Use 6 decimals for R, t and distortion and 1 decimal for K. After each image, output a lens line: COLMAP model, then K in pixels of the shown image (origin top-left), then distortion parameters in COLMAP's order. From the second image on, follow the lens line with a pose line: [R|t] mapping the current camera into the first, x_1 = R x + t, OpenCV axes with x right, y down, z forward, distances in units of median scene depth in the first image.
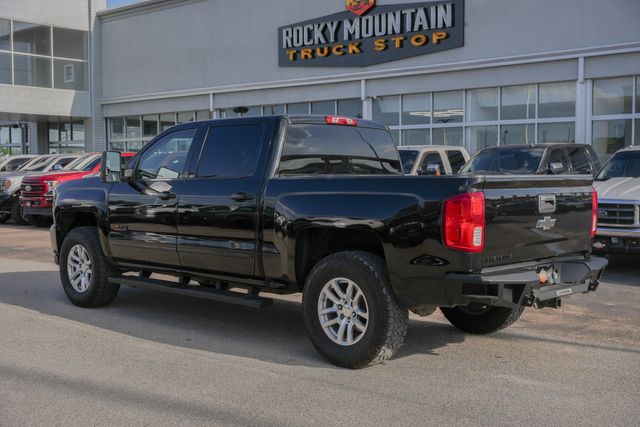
lens RADIAL K [[829.4, 0, 329.1], [0, 829.4, 213.2], [0, 0, 1]] dist [-0.000205, 0.017297]
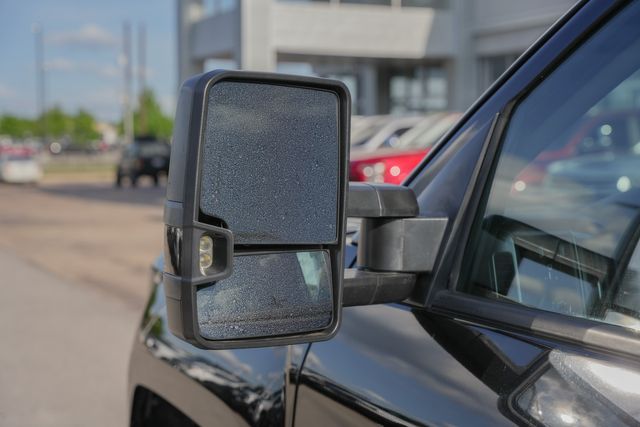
lens RADIAL K [[908.1, 0, 320.0], [0, 908.1, 213.5], [0, 0, 1]] dist [0.014557, -0.023136]
pose [[0.897073, 0.048095, -0.439257, -0.081109], [-0.033891, 0.998620, 0.040126, -0.025076], [0.440580, -0.021109, 0.897465, 0.365692]]
